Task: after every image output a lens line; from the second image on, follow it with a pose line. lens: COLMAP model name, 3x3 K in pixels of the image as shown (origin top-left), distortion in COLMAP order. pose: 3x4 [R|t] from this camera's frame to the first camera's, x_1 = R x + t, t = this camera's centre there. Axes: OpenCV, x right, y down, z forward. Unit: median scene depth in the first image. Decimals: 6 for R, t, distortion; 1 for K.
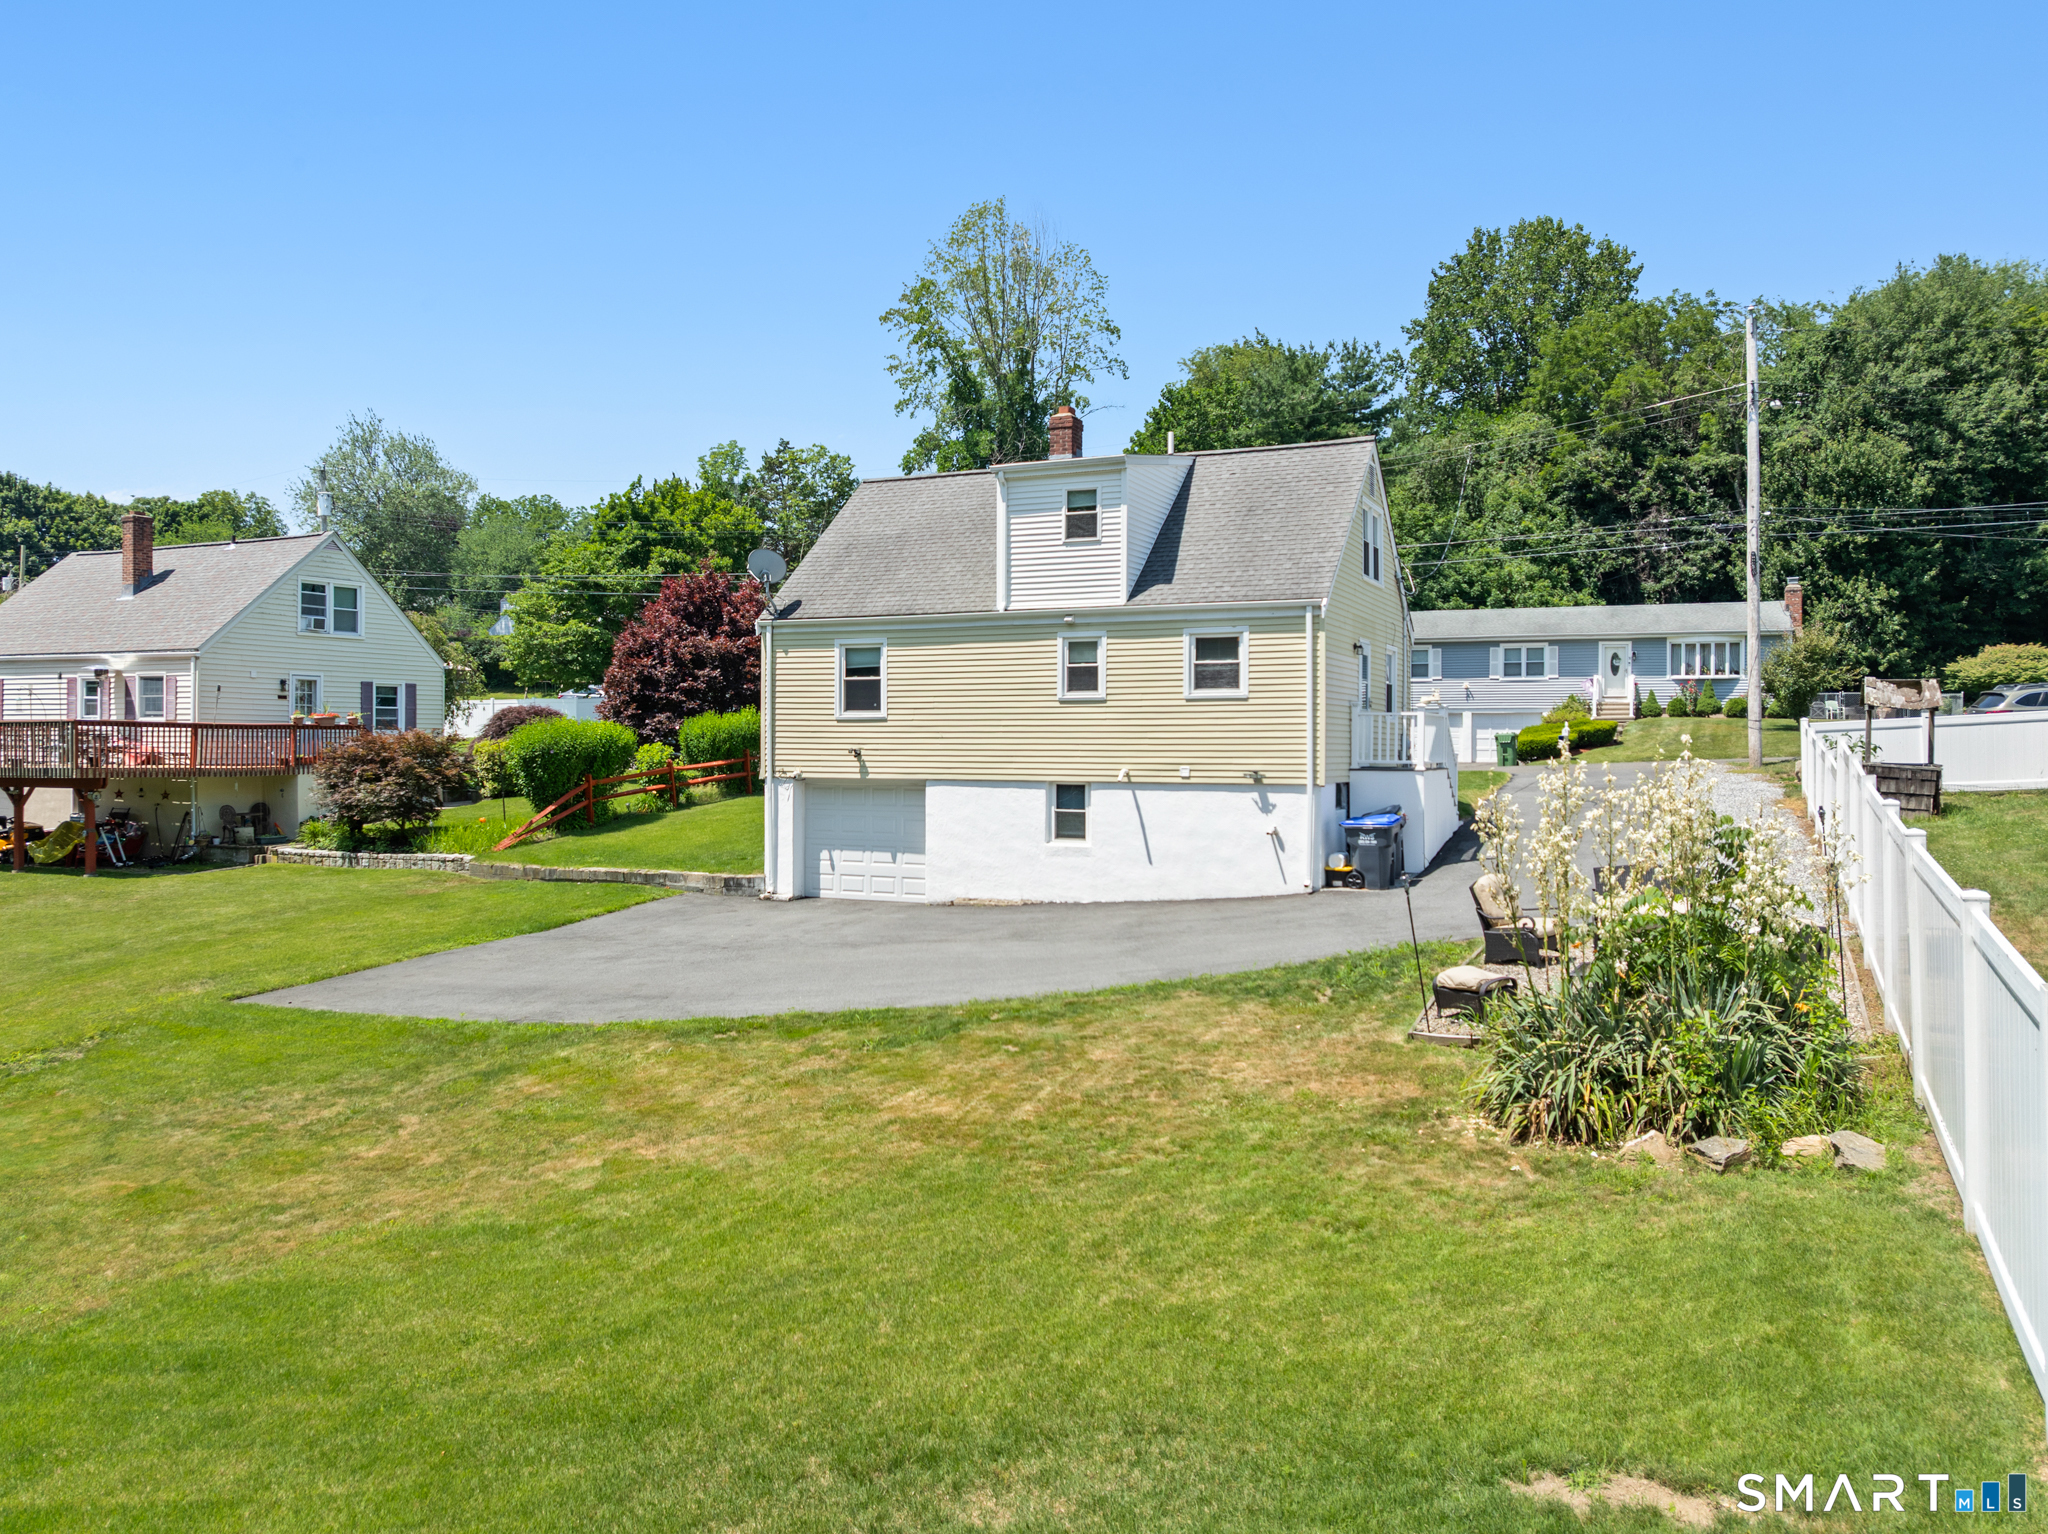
lens RADIAL K [[1438.3, 0, 1027.0], [0, 1438.3, 701.1], [0, 0, 1]] dist [-0.004265, -0.007409]
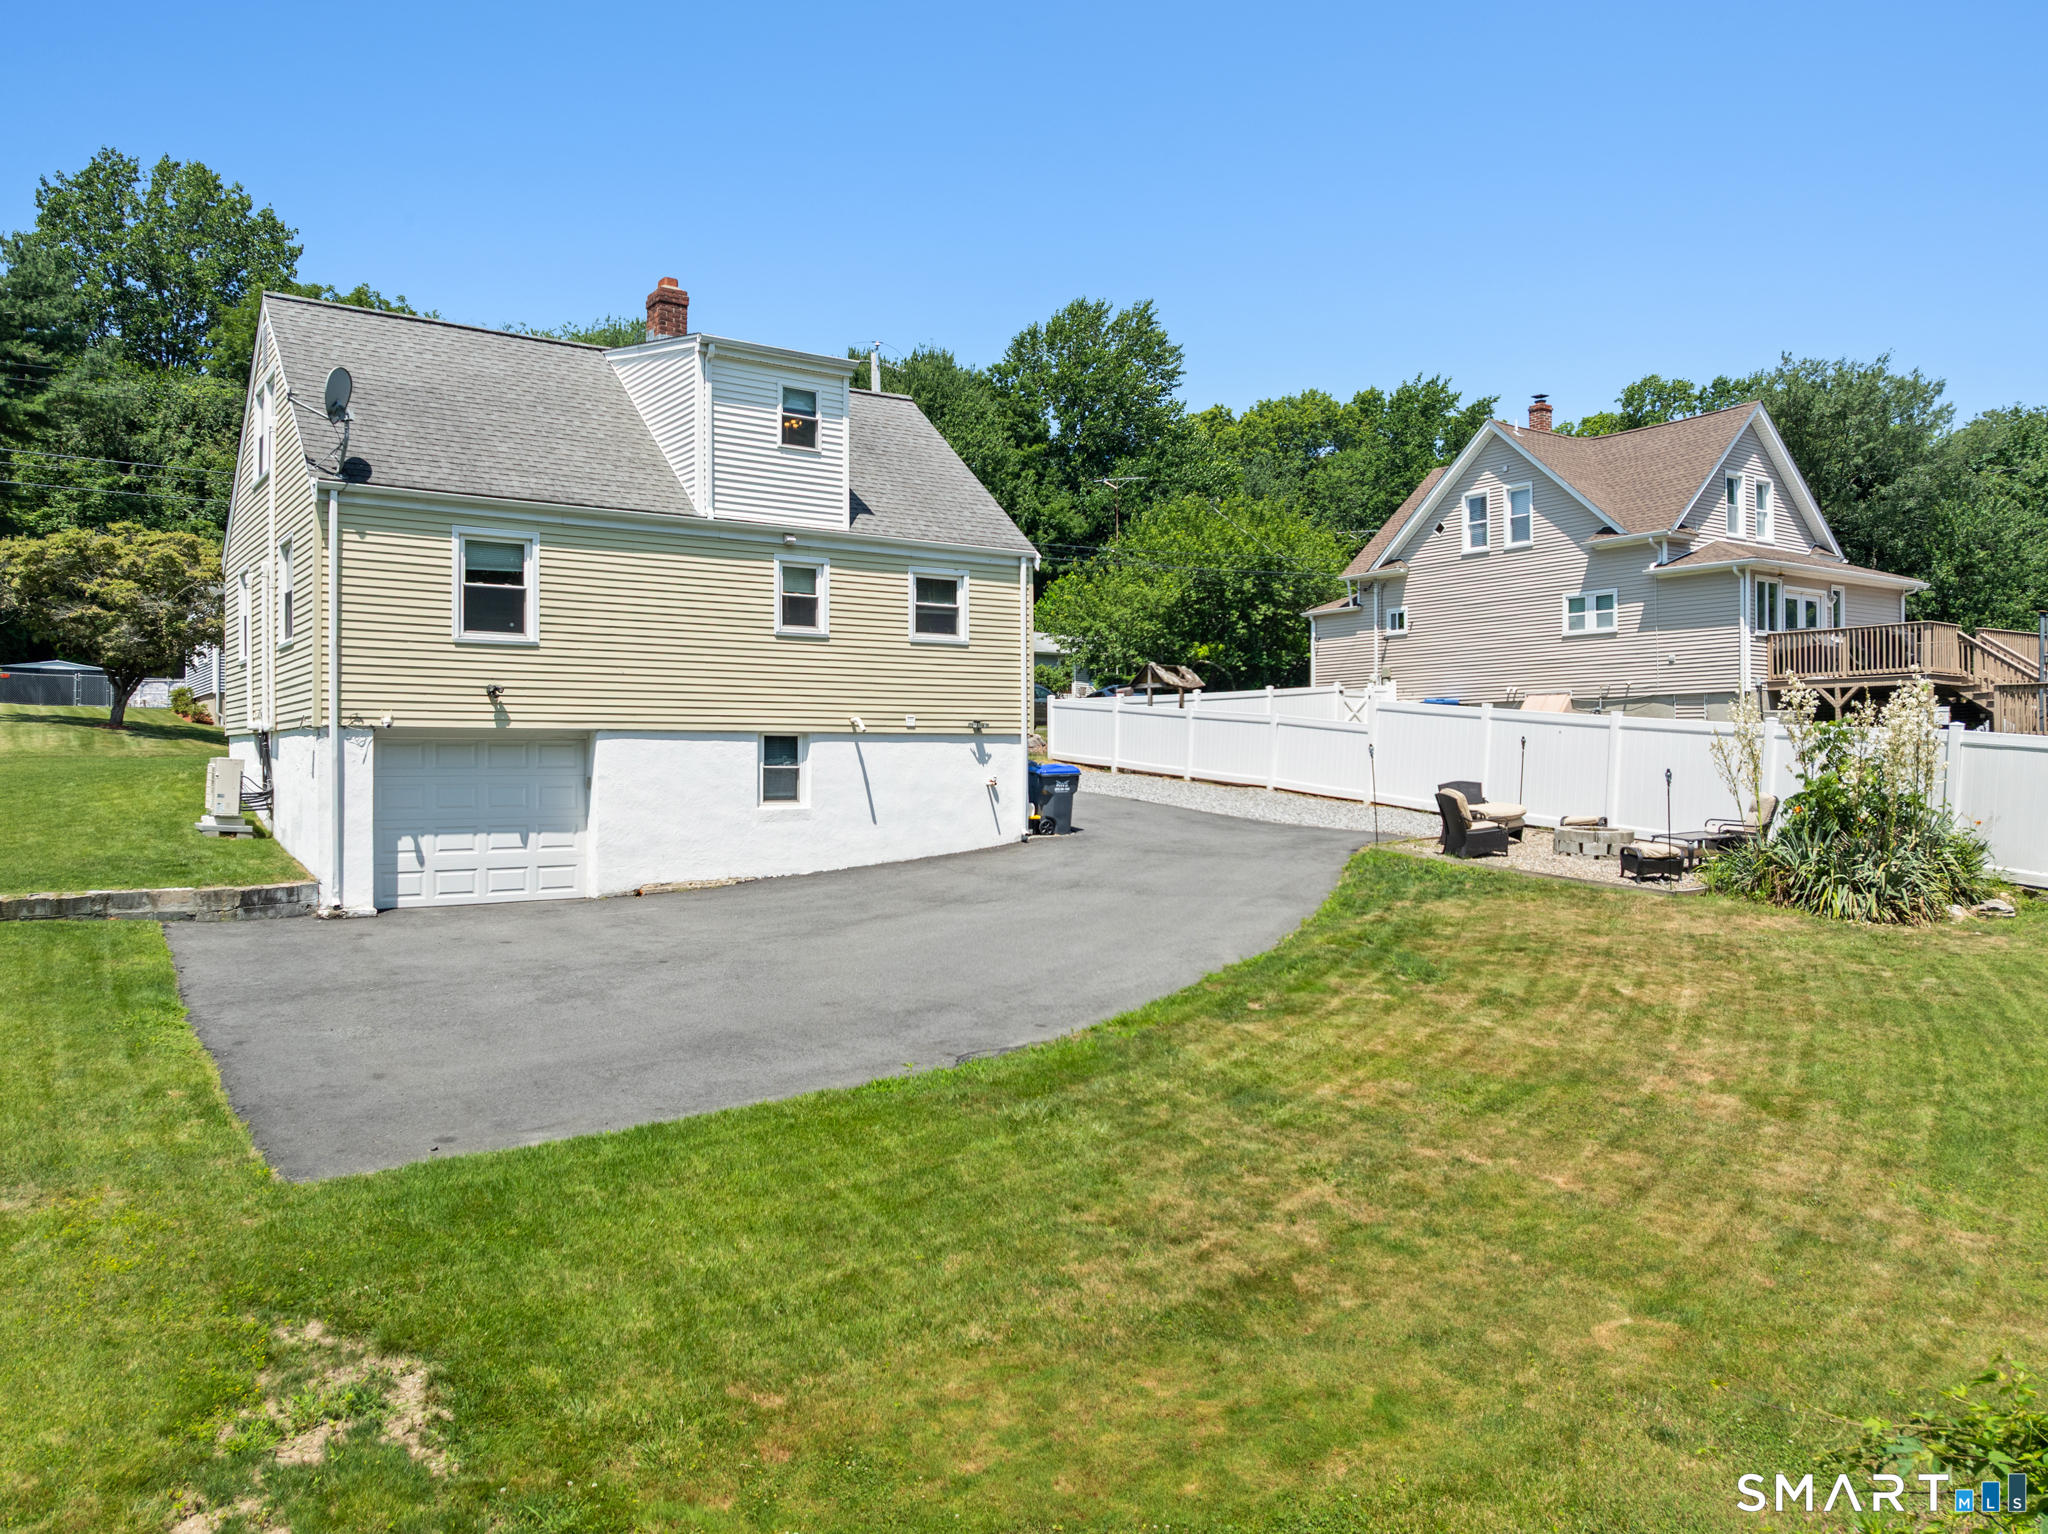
lens RADIAL K [[1438.3, 0, 1027.0], [0, 1438.3, 701.1], [0, 0, 1]] dist [-0.004265, -0.007409]
pose [[0.521830, 0.031644, 0.852462, -0.611187], [-0.021770, 0.999480, -0.023775, 0.054534], [-0.852771, -0.006152, 0.522248, 0.439942]]
